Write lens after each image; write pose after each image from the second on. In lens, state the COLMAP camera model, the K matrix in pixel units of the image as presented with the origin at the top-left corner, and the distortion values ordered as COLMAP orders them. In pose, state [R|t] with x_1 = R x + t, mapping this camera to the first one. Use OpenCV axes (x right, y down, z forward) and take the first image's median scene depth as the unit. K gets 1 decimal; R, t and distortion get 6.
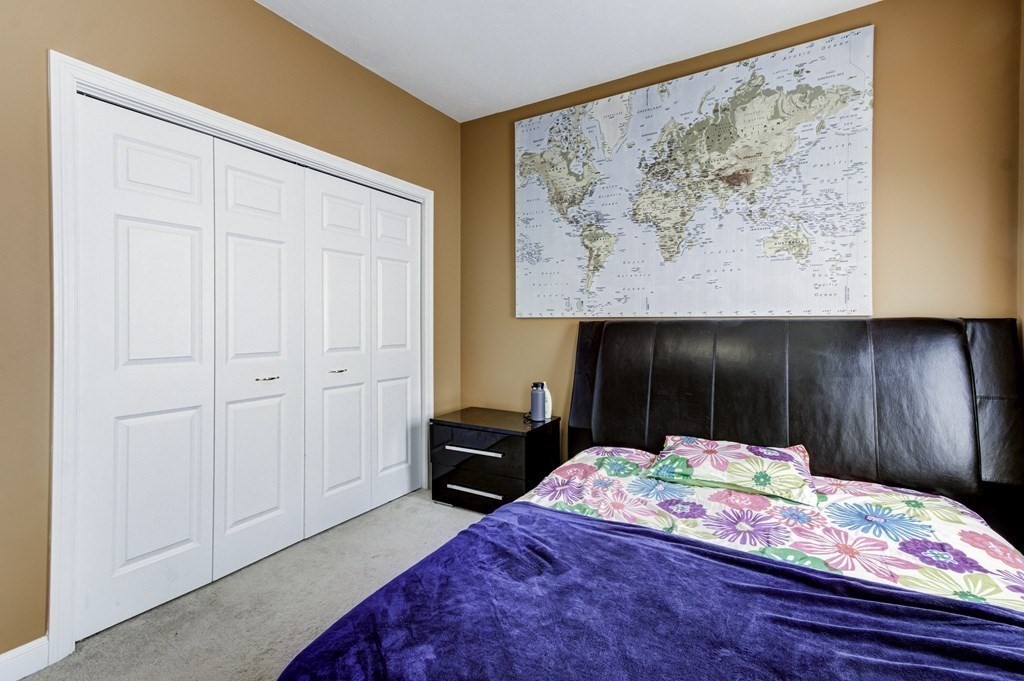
lens RADIAL K [[468.9, 0, 493.1], [0, 468.9, 320.5], [0, 0, 1]] dist [0.021351, 0.001868]
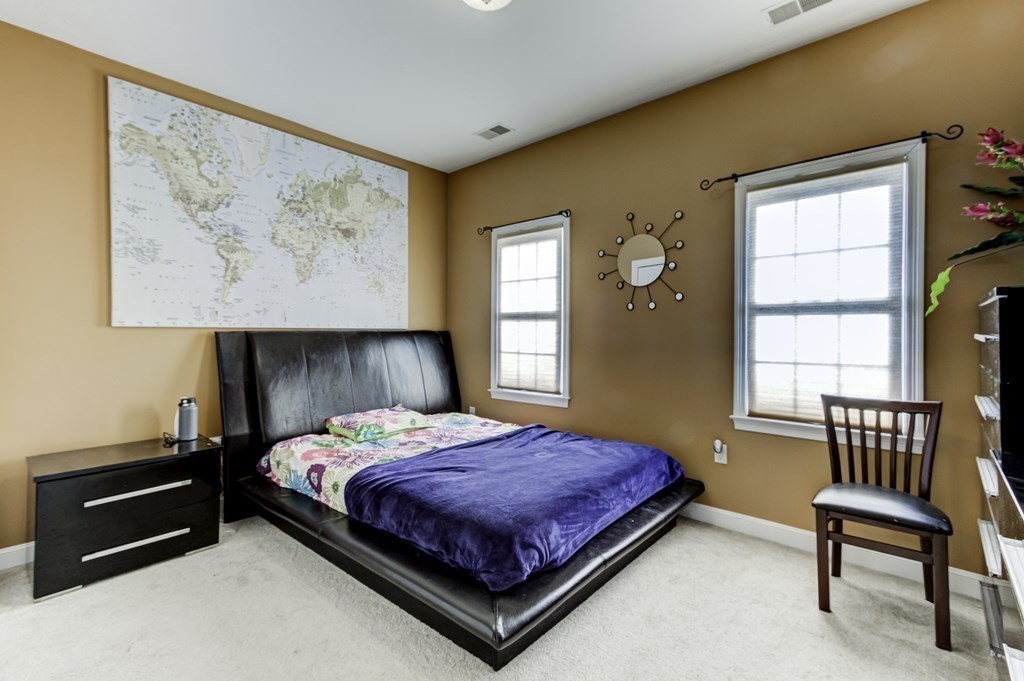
lens RADIAL K [[468.9, 0, 514.0], [0, 468.9, 336.4], [0, 0, 1]] dist [0.021351, 0.001868]
pose [[0.154053, -0.006160, 0.988043, -0.738933], [0.001561, 0.999981, 0.005991, 0.007530], [-0.988061, 0.000619, 0.154060, 0.246865]]
